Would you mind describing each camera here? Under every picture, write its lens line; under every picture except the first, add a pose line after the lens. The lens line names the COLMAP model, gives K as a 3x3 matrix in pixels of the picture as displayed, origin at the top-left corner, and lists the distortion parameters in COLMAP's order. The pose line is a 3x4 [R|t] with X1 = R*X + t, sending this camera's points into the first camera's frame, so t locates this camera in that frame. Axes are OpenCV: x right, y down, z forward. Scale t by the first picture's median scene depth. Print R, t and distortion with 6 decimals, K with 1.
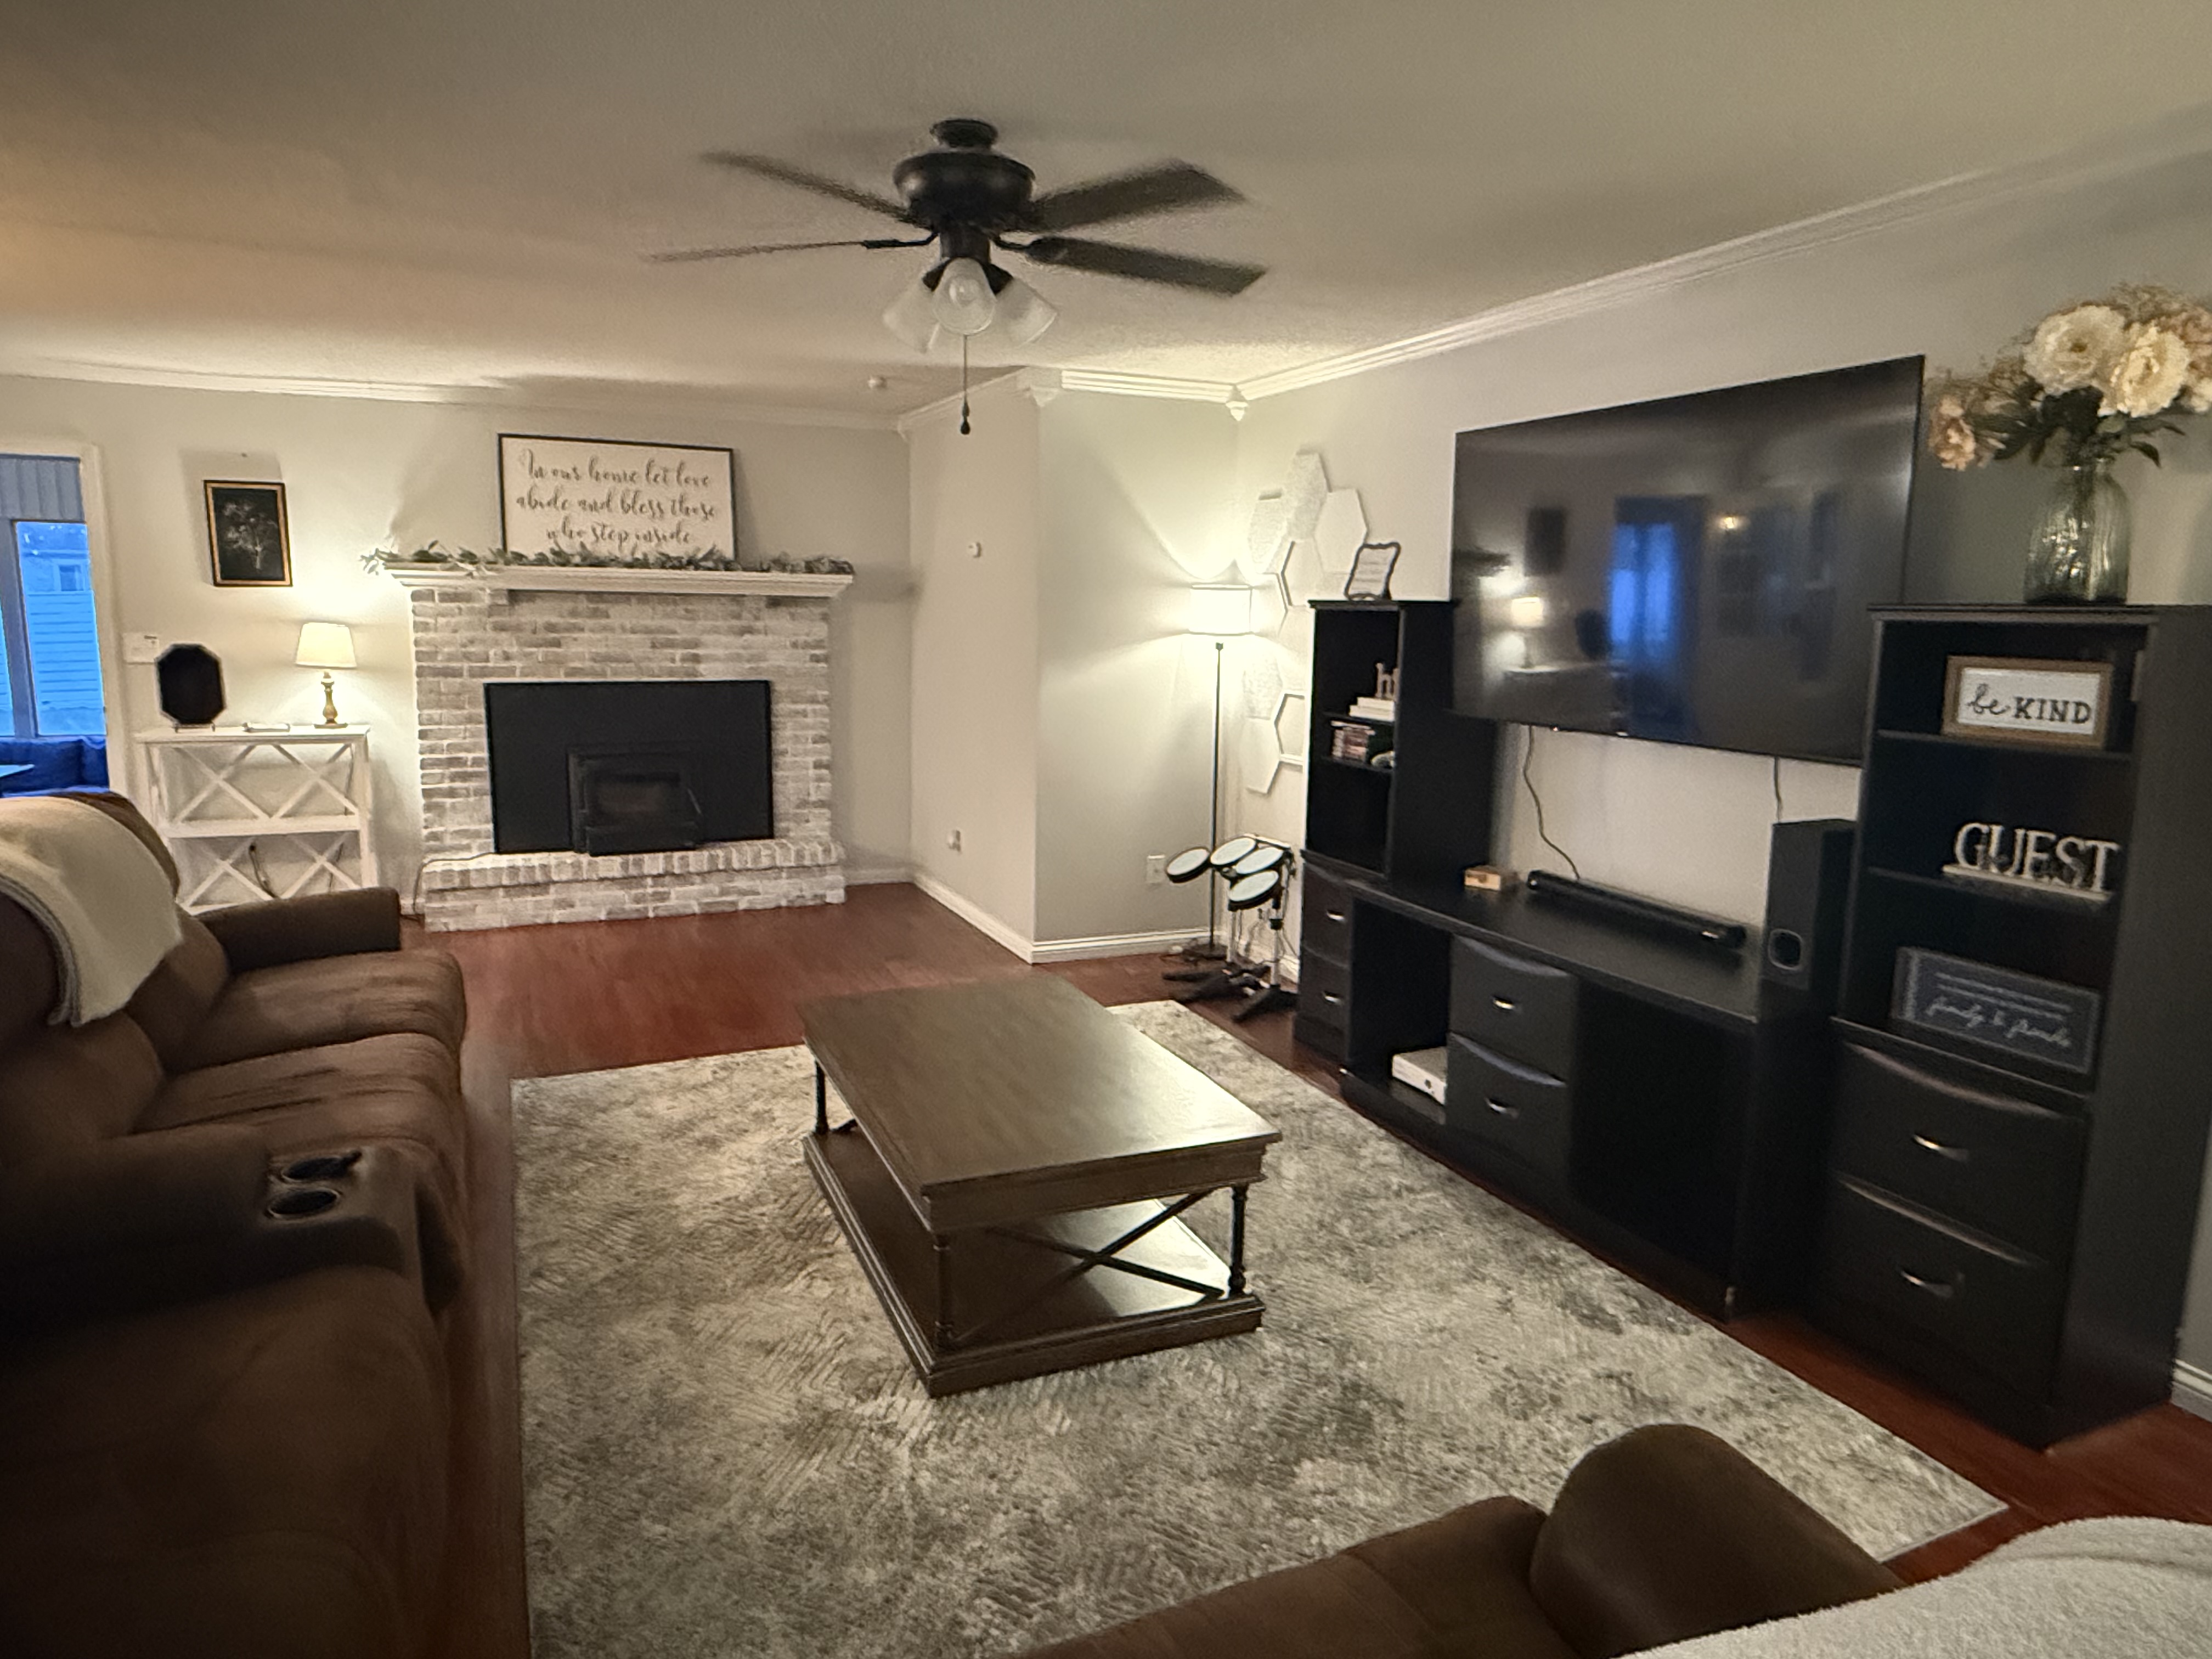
lens RADIAL K [[1347.1, 0, 1090.9], [0, 1347.1, 827.9], [0, 0, 1]] dist [-0.001043, -0.001125]
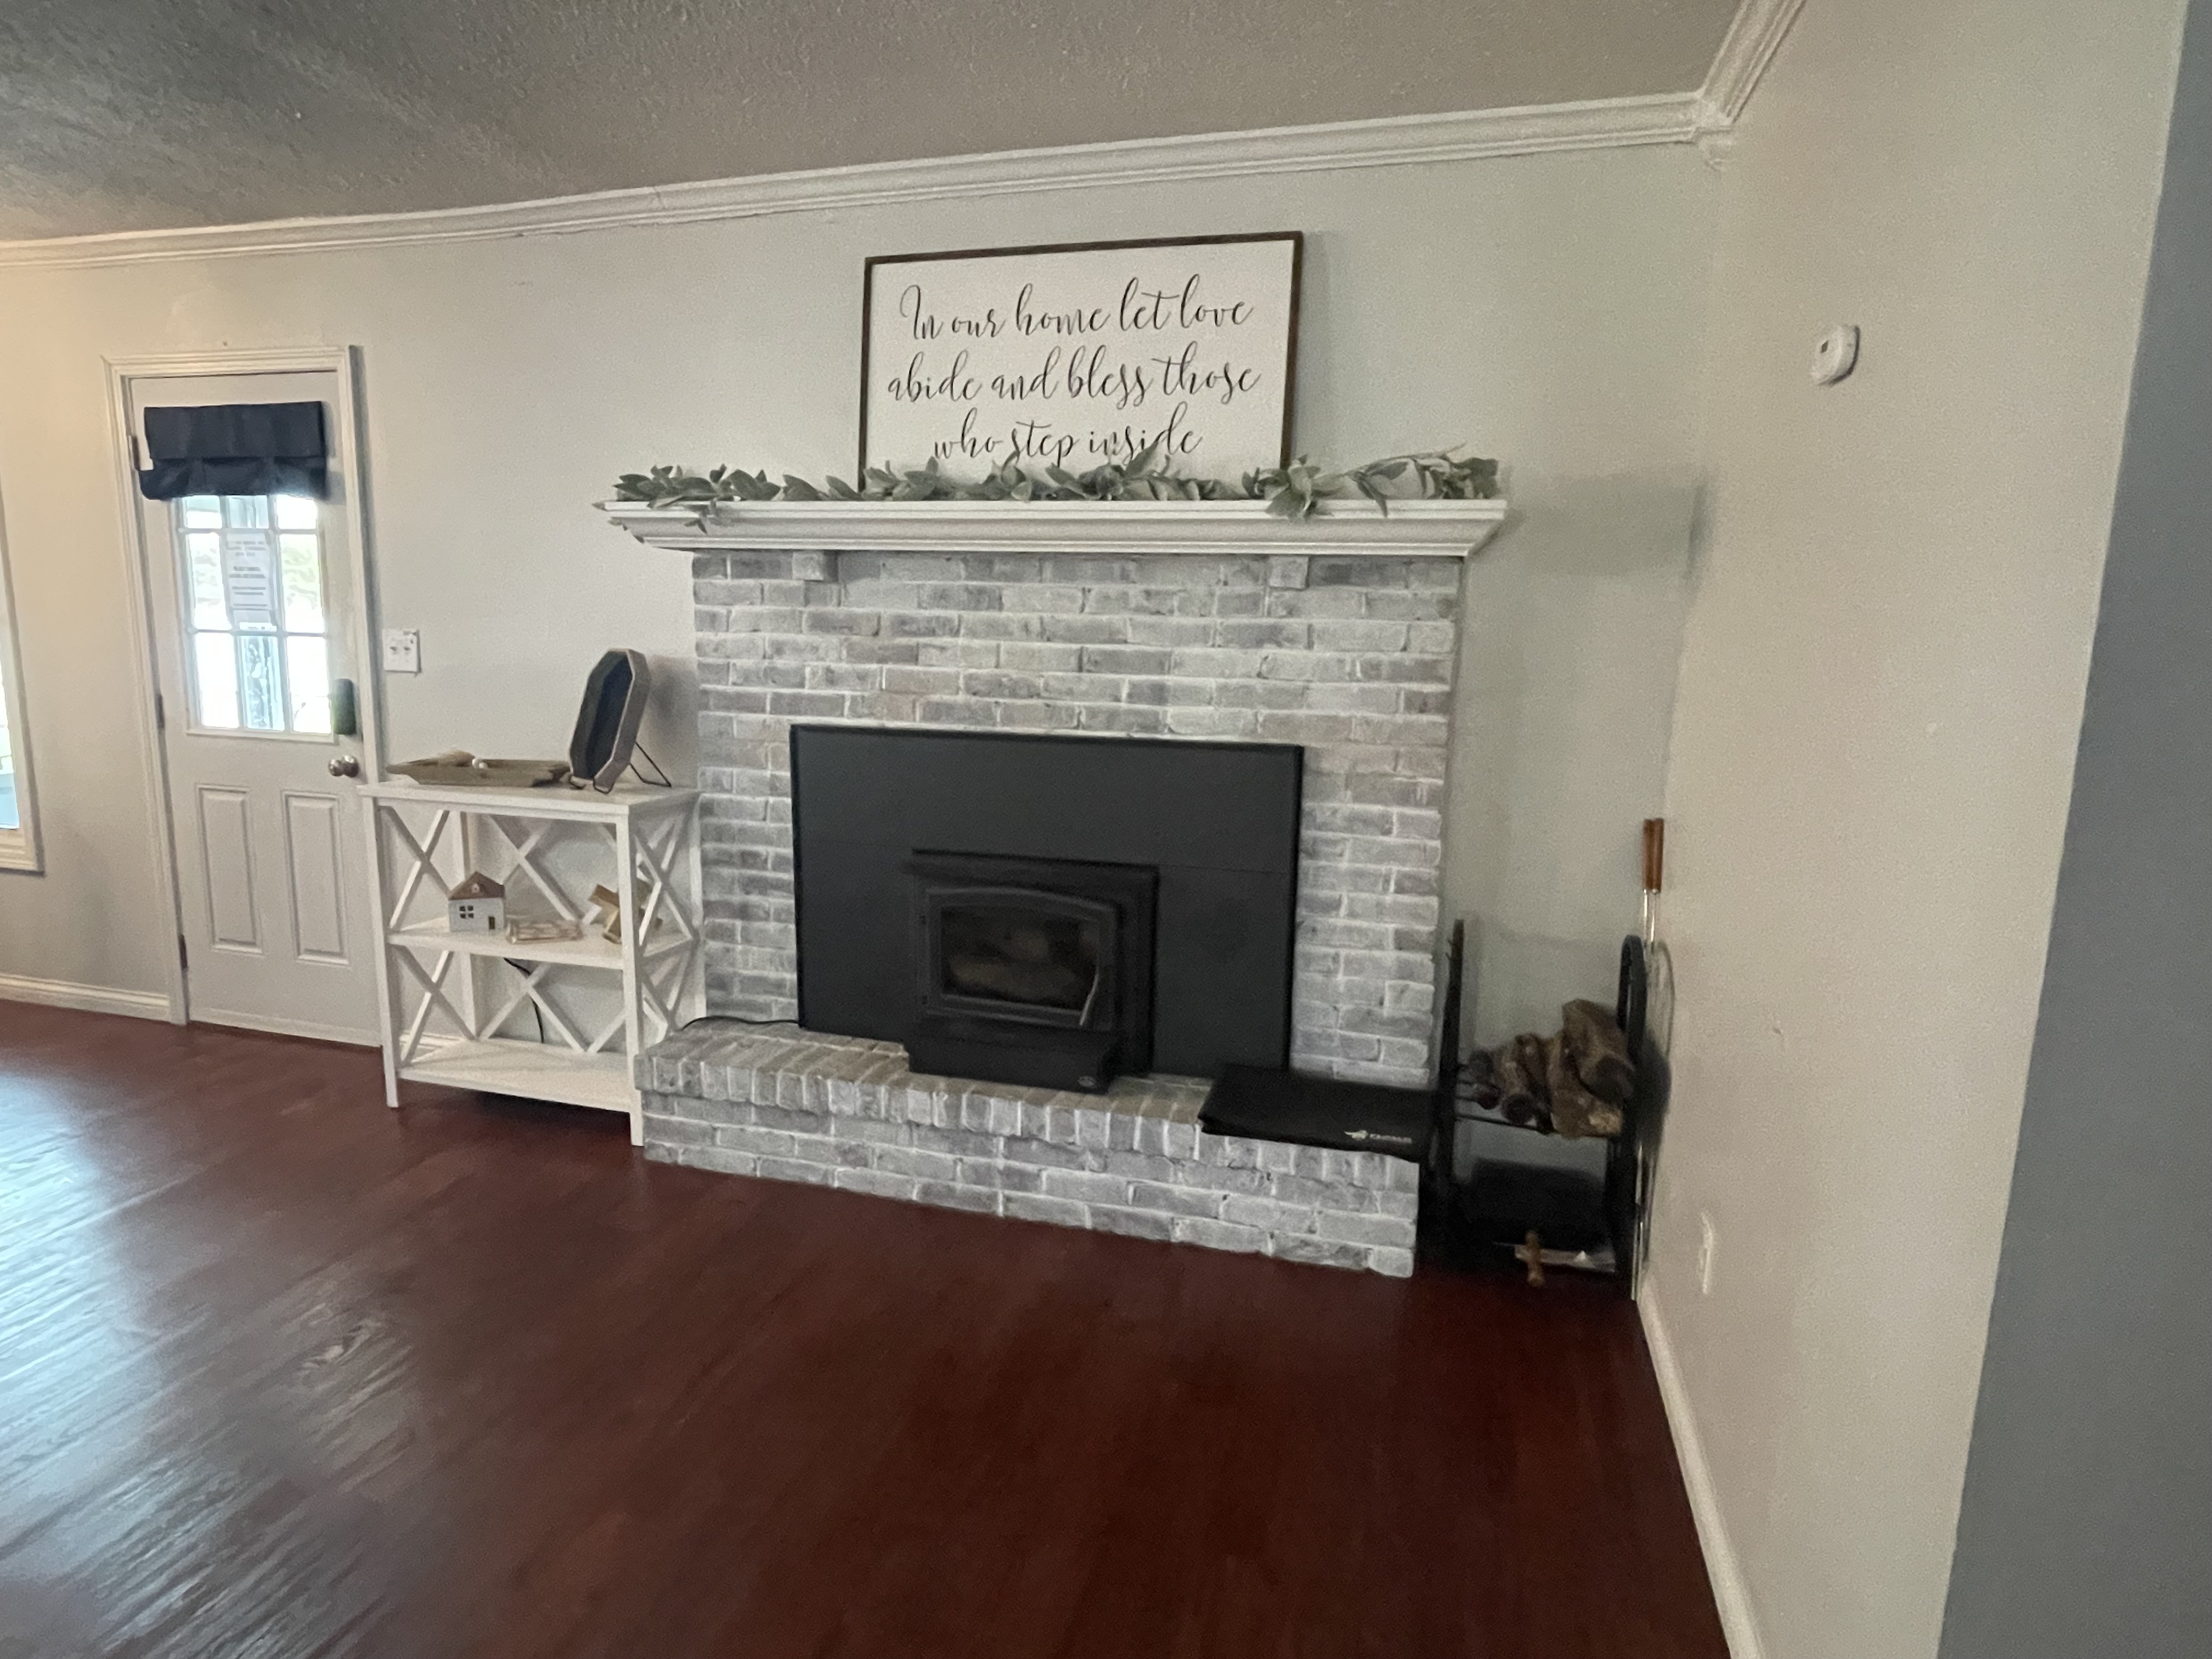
lens RADIAL K [[1264.2, 0, 1067.0], [0, 1264.2, 832.4], [0, 0, 1]] dist [0.022615, -0.008751]
pose [[0.761814, 0.119916, -0.636600, -0.029130], [-0.100991, 0.992687, 0.066137, -0.108691], [0.639876, 0.013907, 0.768353, 0.669815]]
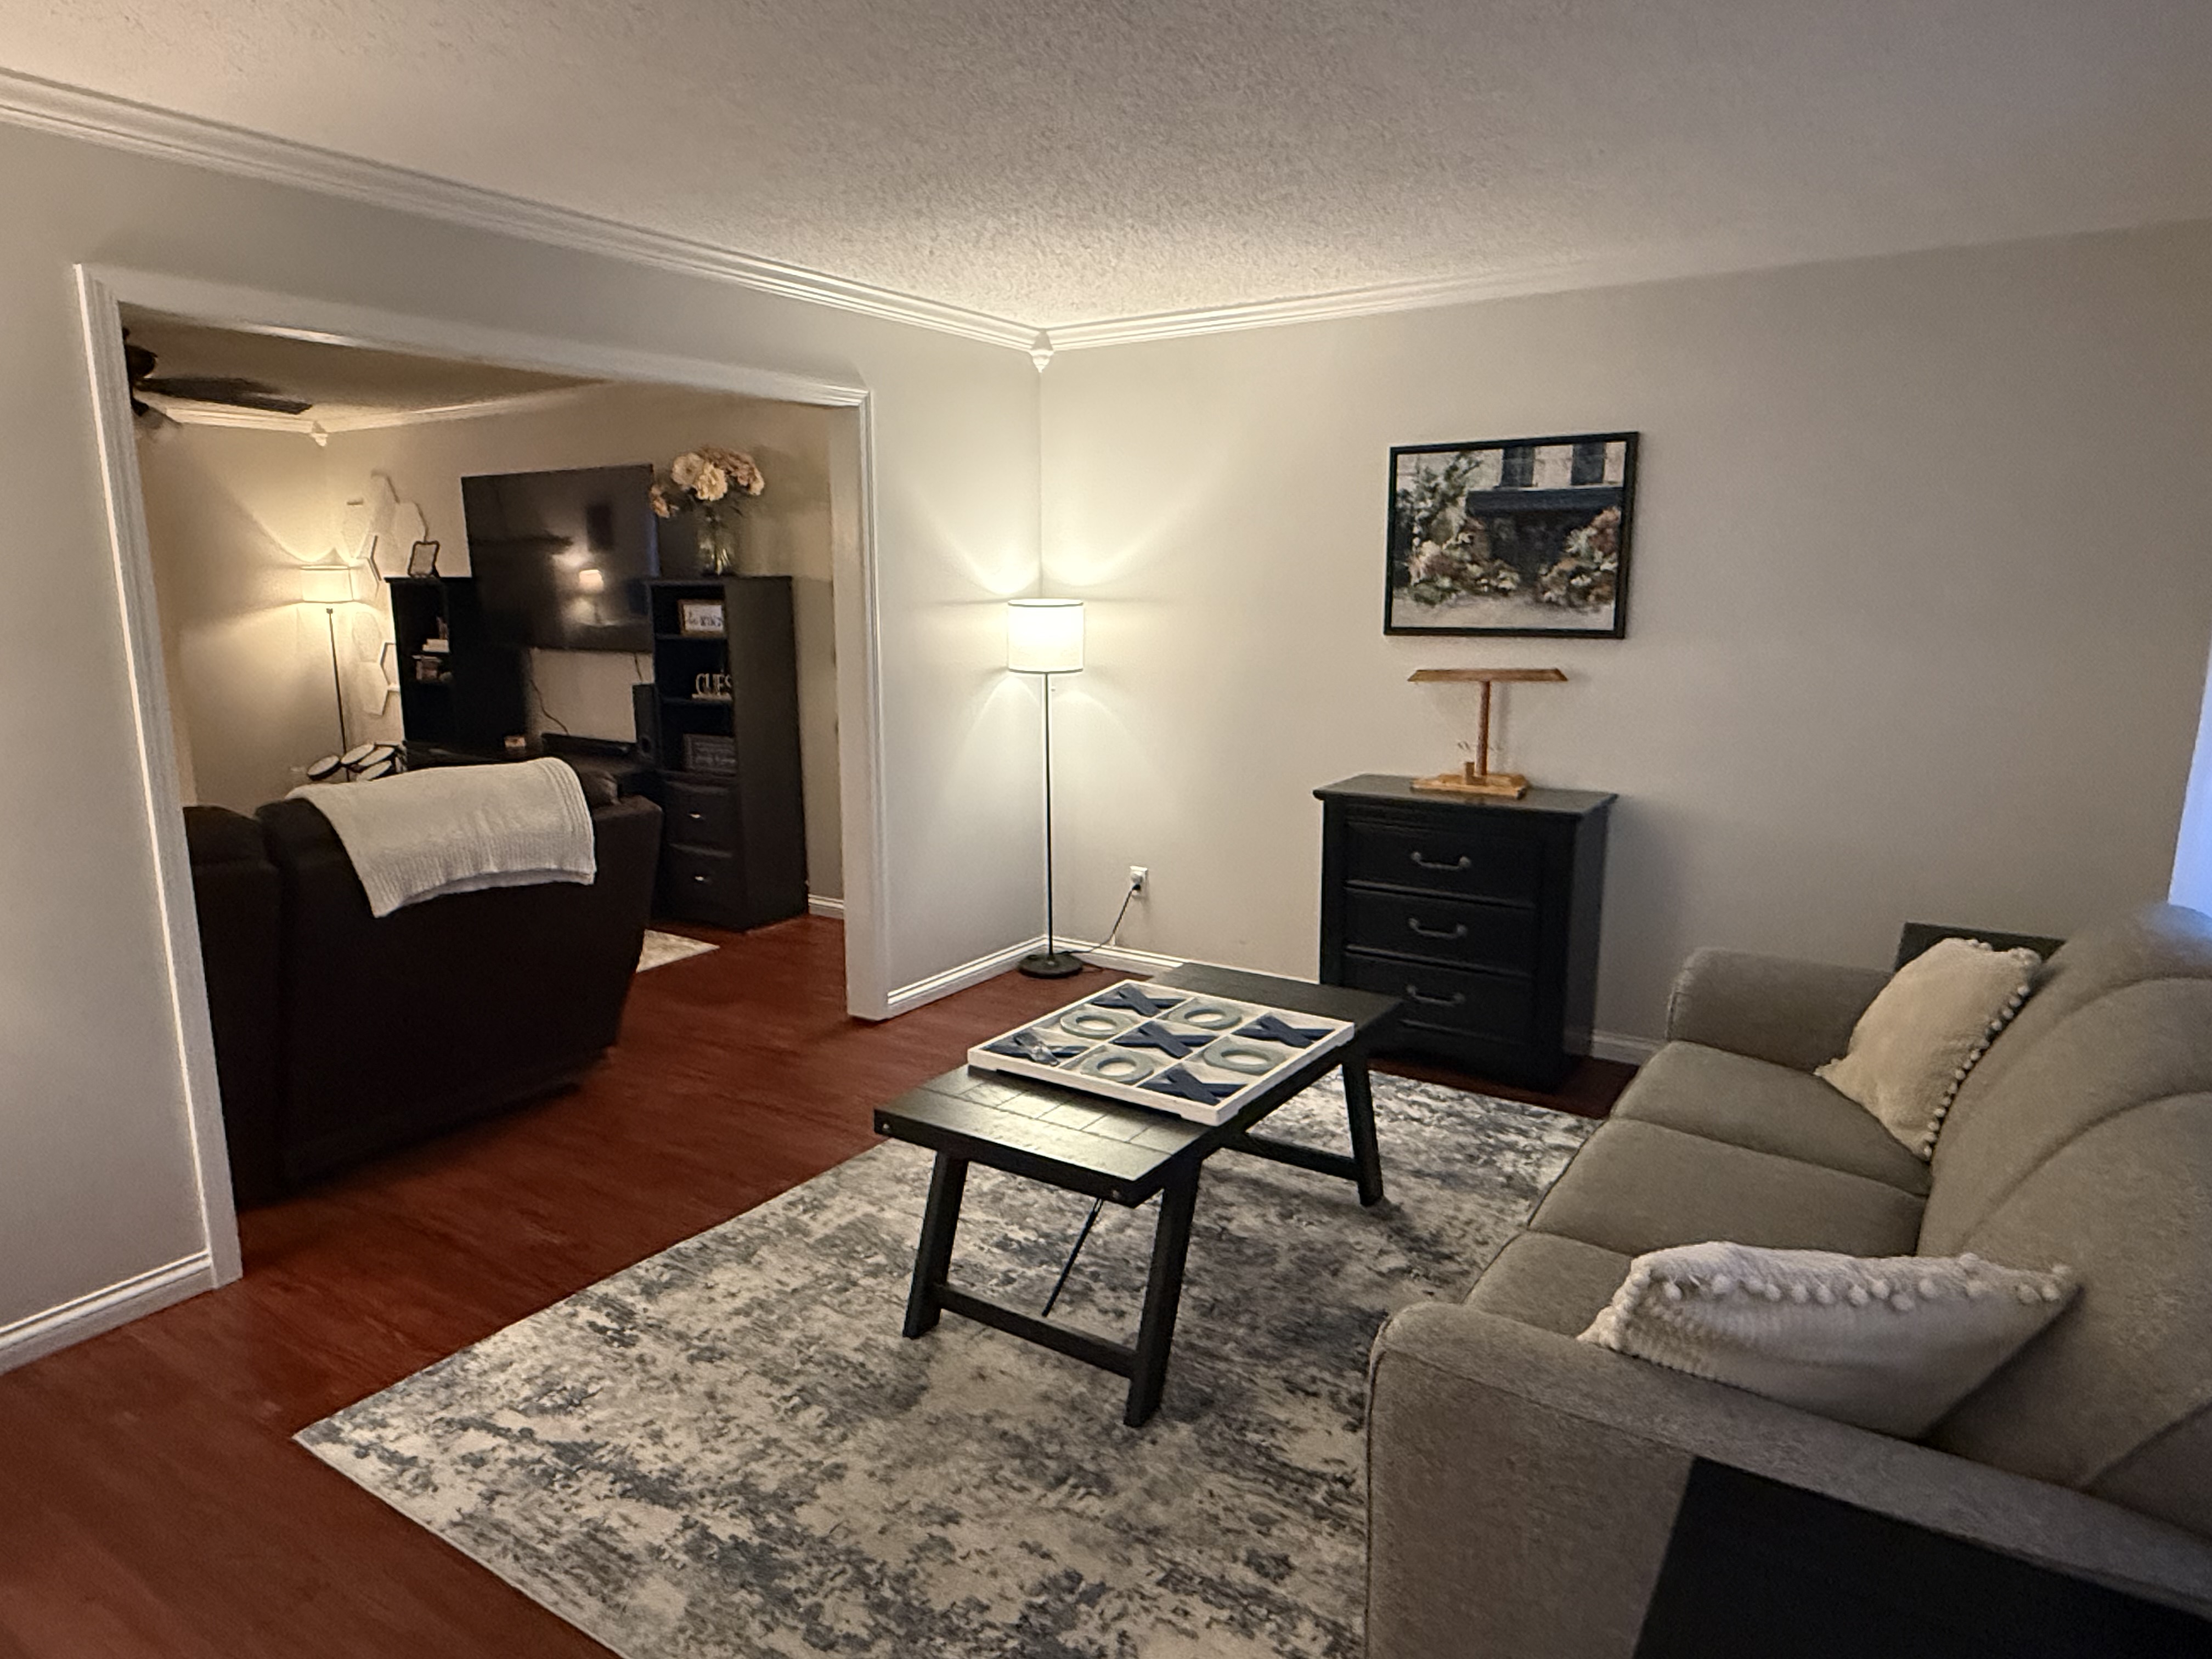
lens RADIAL K [[1347.1, 0, 1089.3], [0, 1347.1, 837.4], [0, 0, 1]] dist [-0.001043, -0.001125]
pose [[0.838848, -0.120864, 0.530779, -0.010789], [0.103936, 0.992663, 0.061779, 0.082231], [-0.534352, 0.003344, 0.845255, -0.524966]]
